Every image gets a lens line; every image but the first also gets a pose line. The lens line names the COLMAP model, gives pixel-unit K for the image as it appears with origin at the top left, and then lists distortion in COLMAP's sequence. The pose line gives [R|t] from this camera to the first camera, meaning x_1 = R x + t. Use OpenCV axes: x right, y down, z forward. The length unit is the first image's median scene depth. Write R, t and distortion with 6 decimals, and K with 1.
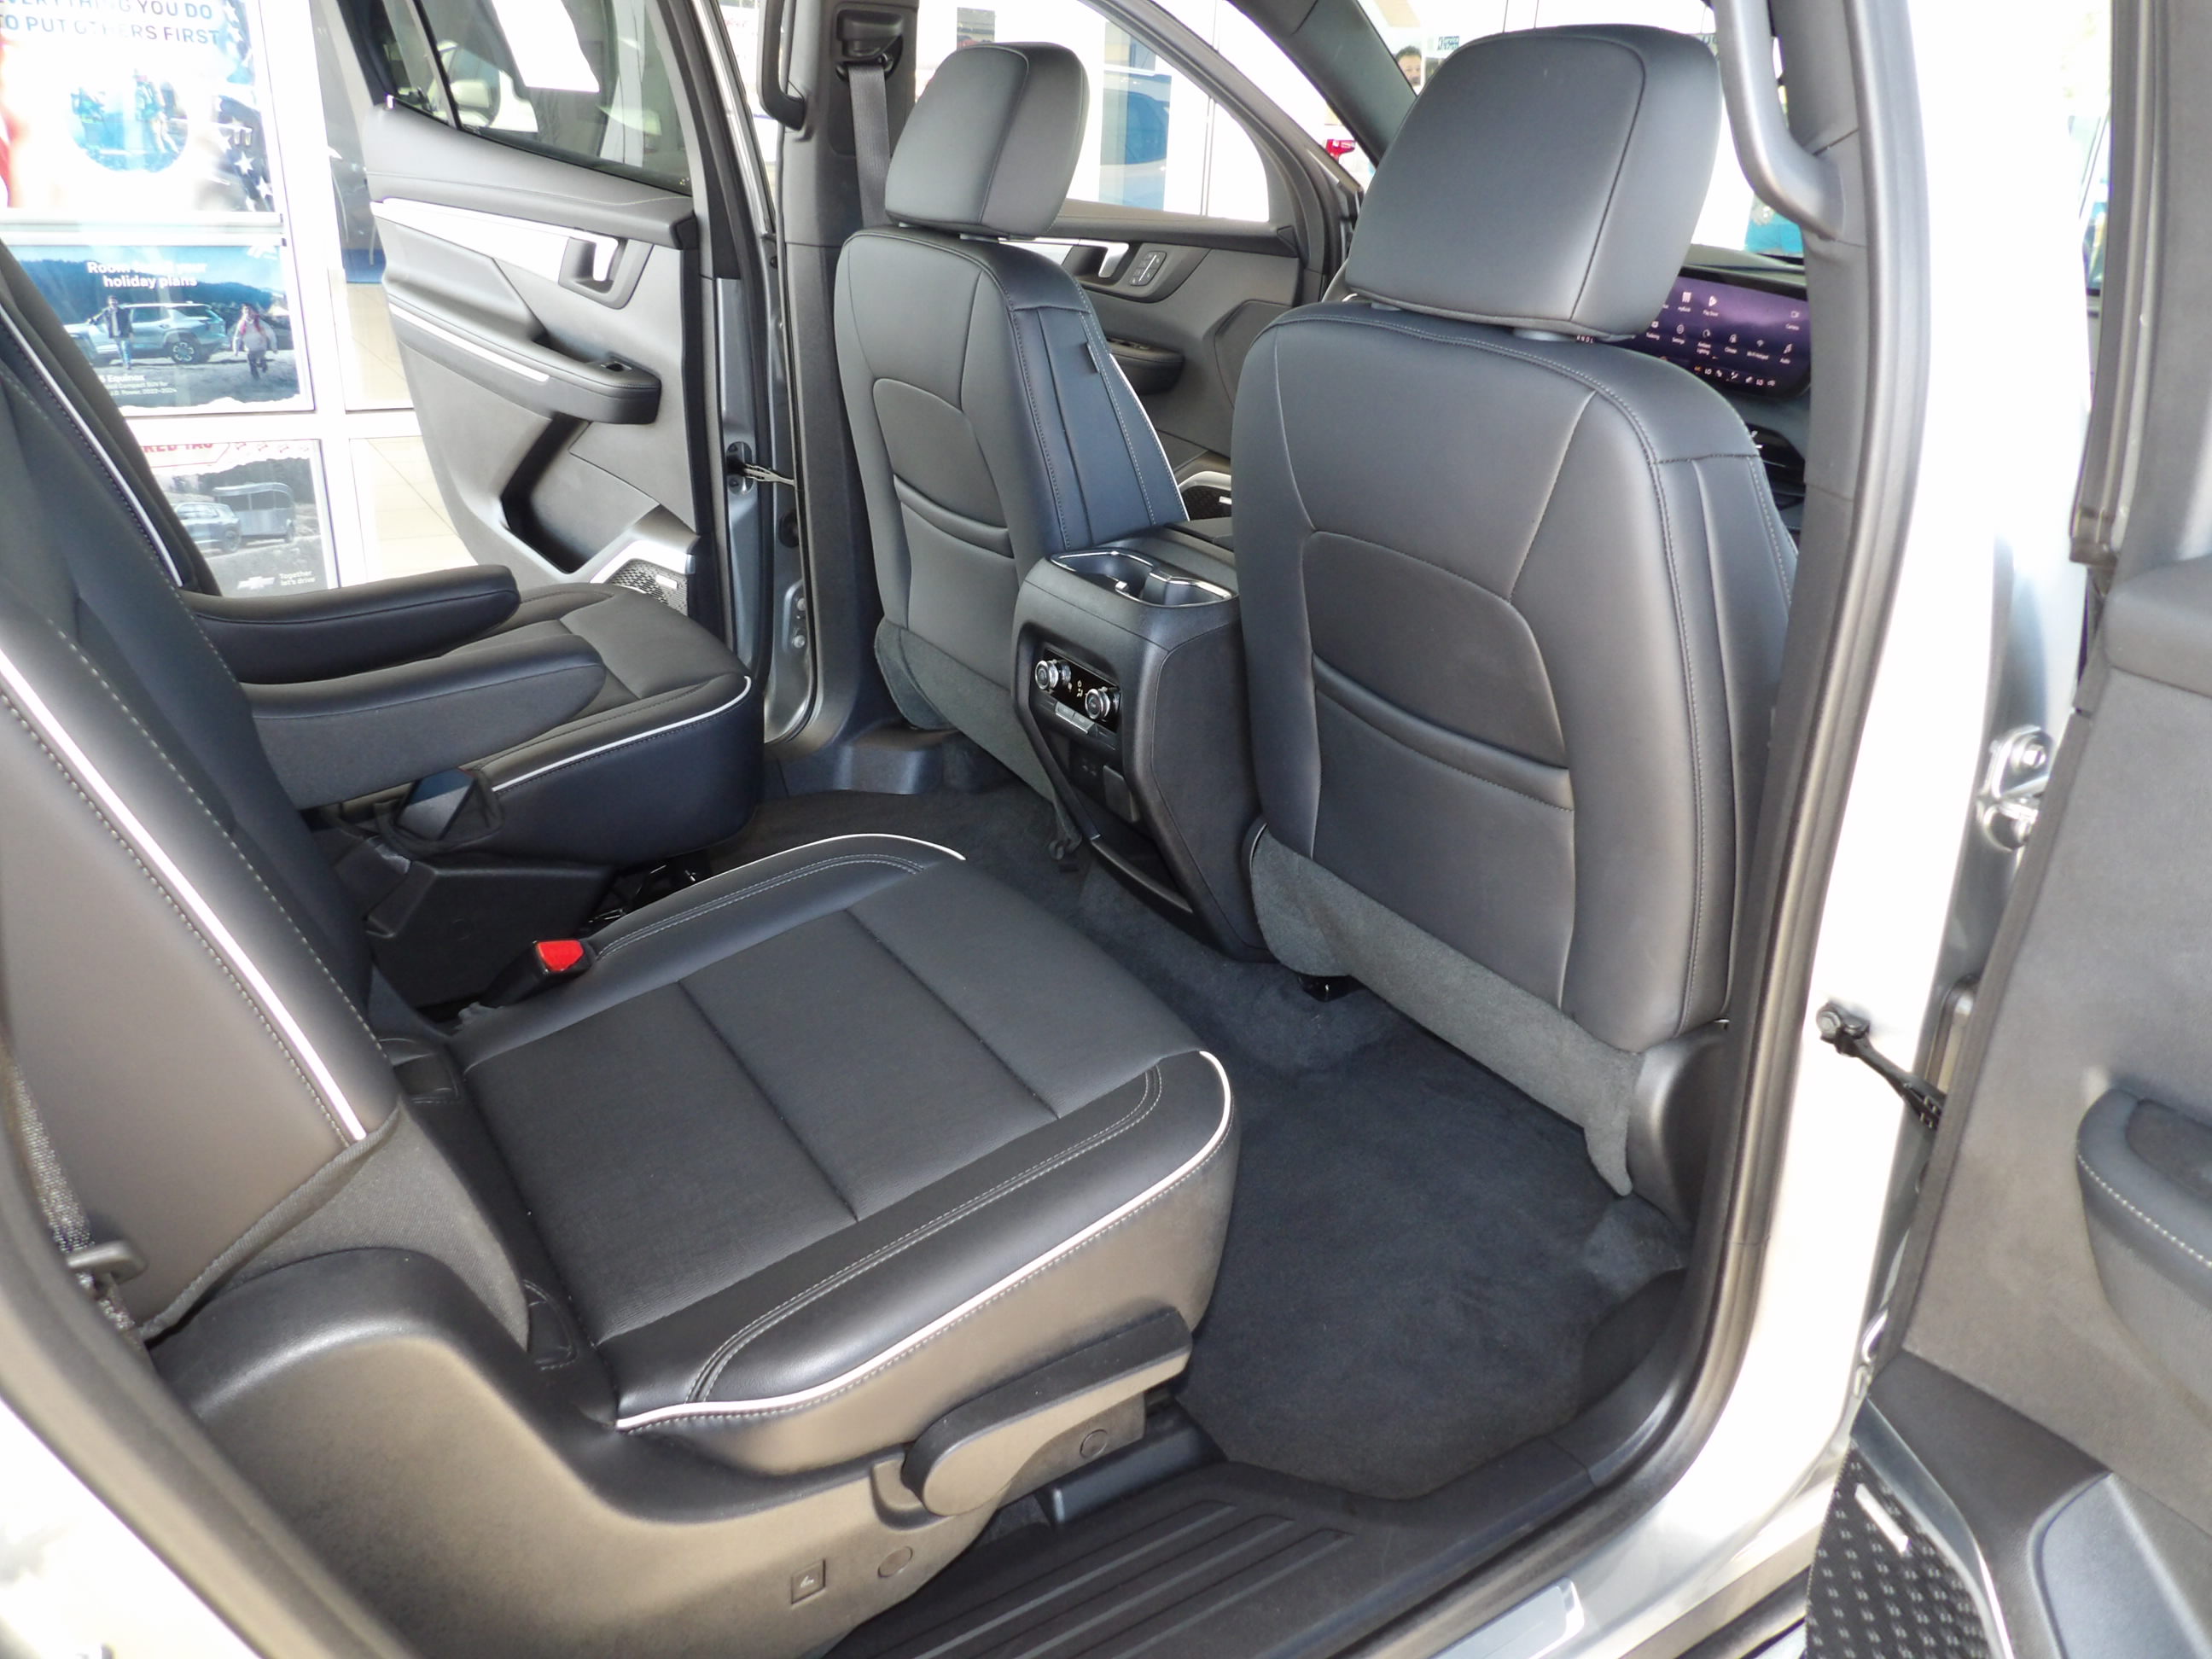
lens RADIAL K [[1656.3, 0, 1106.0], [0, 1656.3, 829.5], [0, 0, 1]] dist [0.019775, -0.001432]
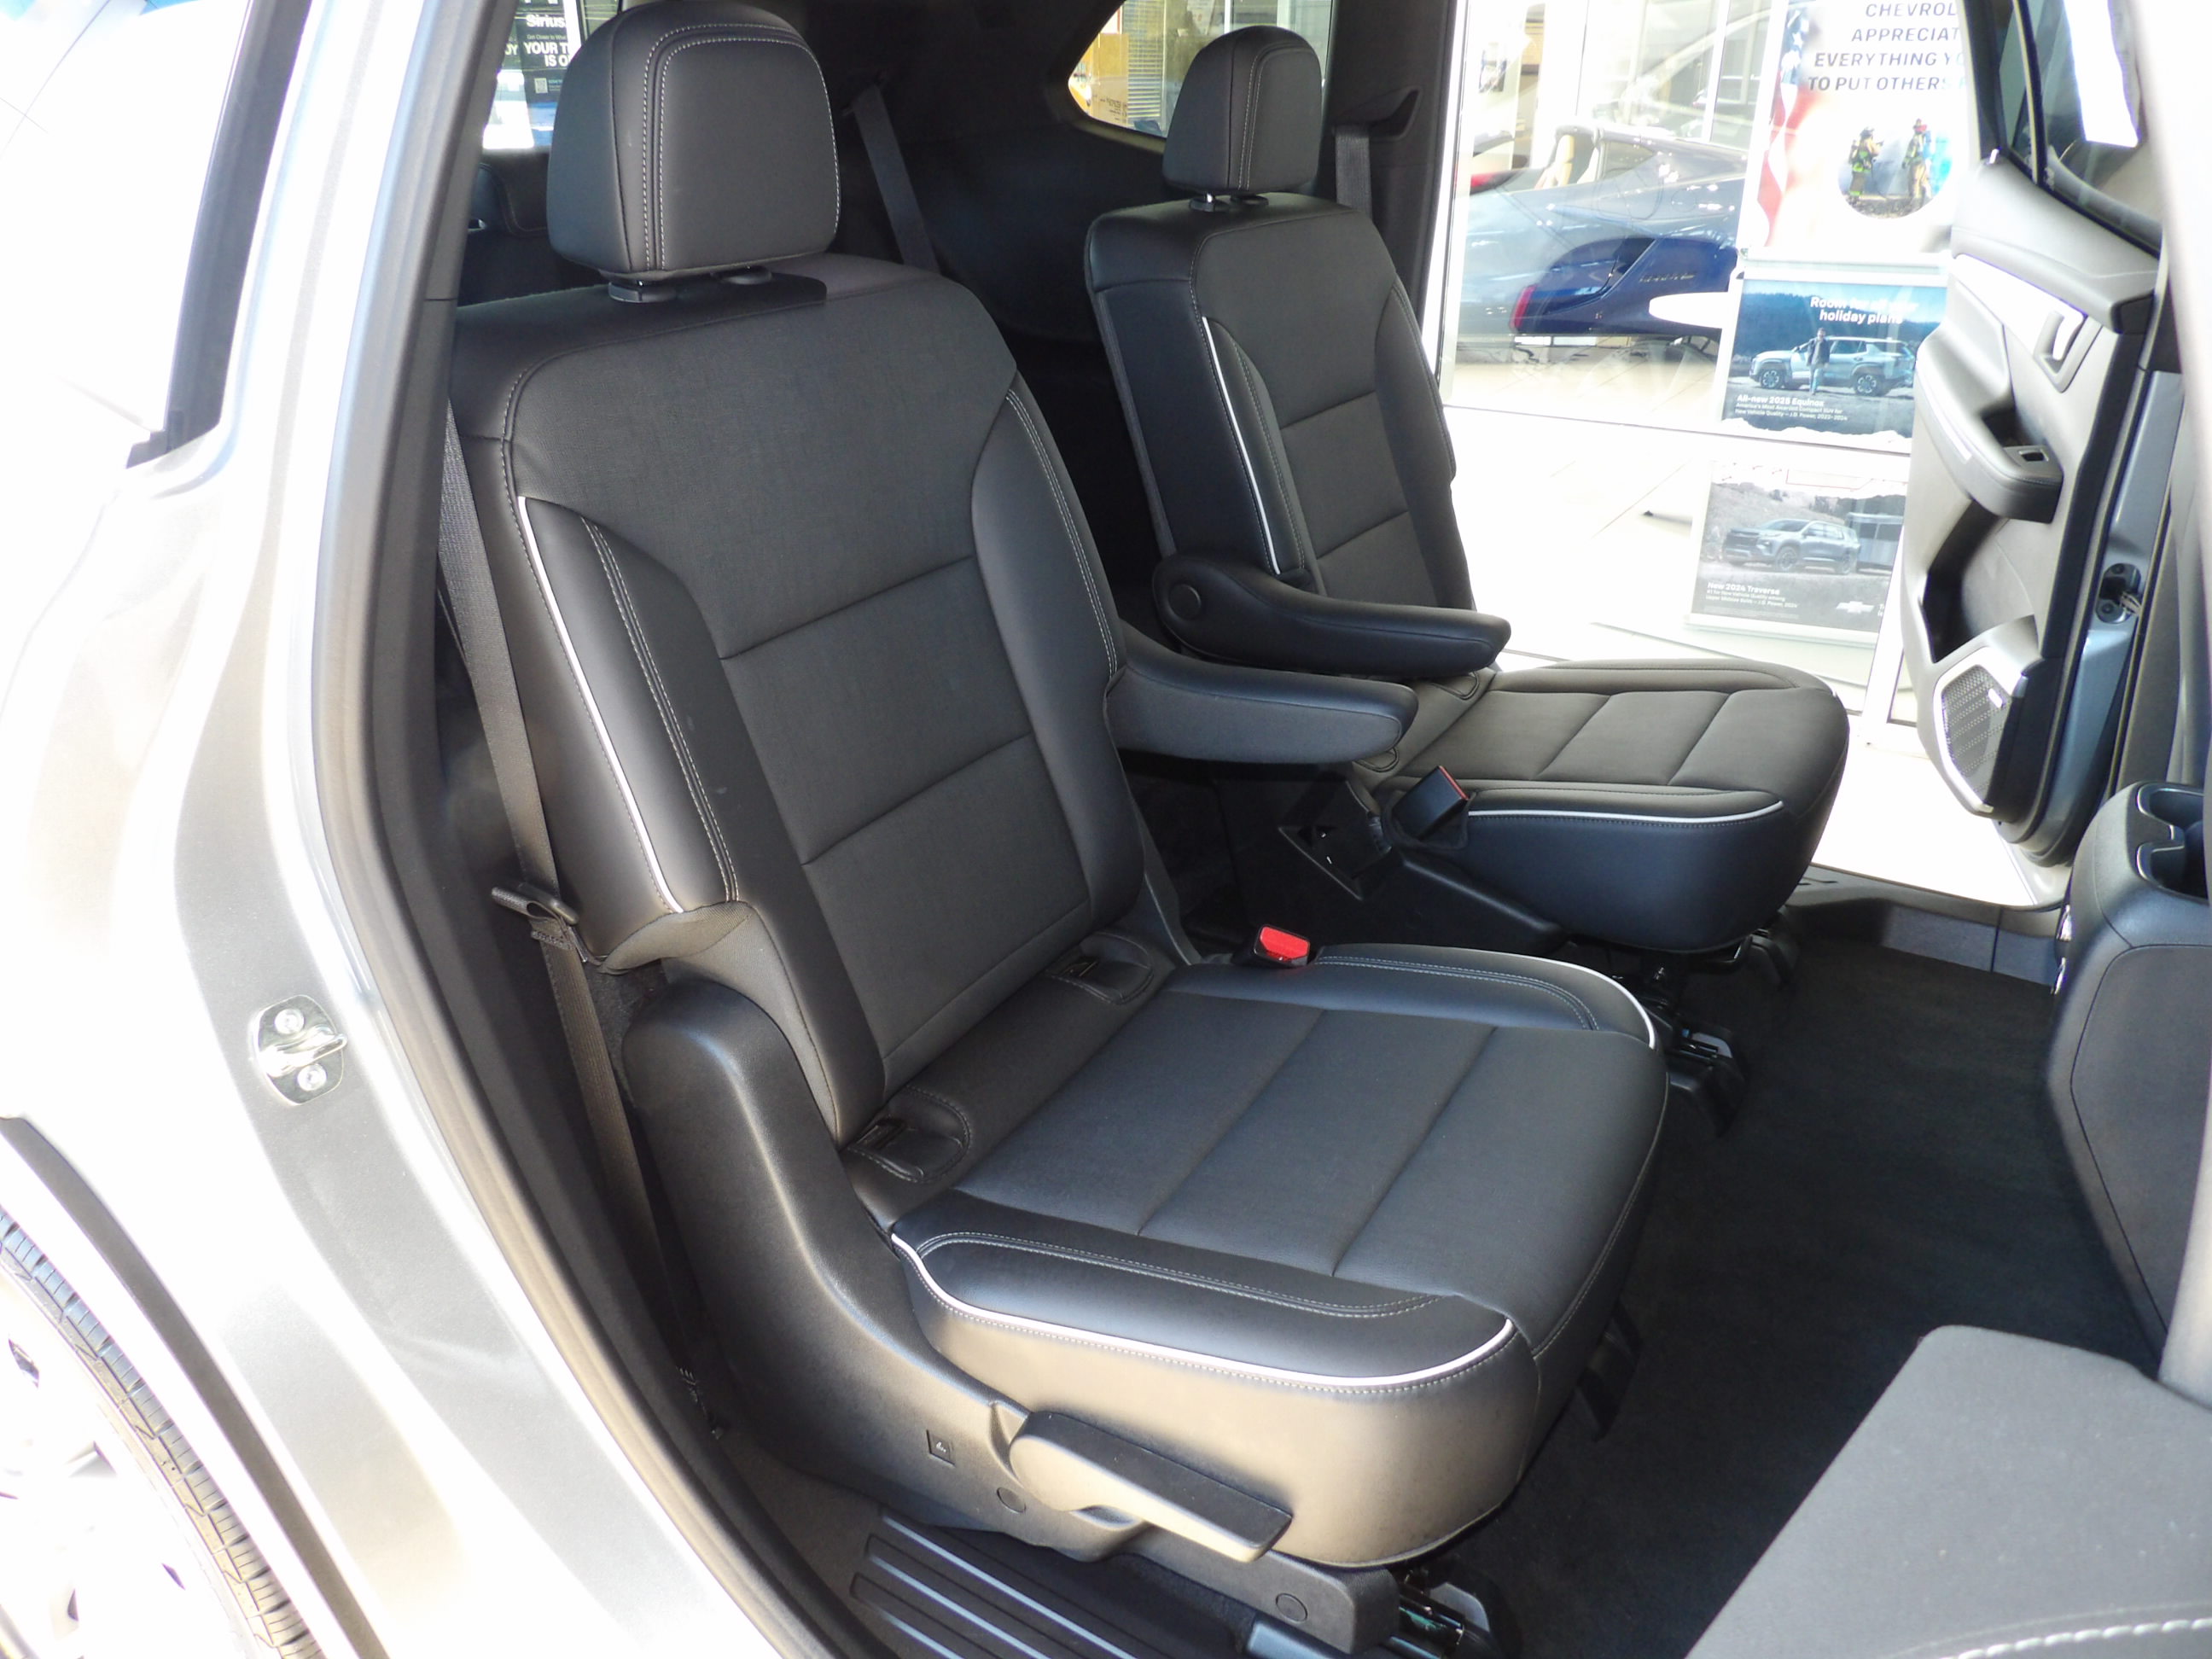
lens RADIAL K [[1629.0, 0, 1105.2], [0, 1629.0, 862.3], [0, 0, 1]] dist [-0.005764, 0.000208]
pose [[0.386970, 0.357608, -0.849924, 0.253706], [-0.334780, 0.913326, 0.231859, -0.088446], [0.859172, 0.194815, 0.473150, 0.157692]]
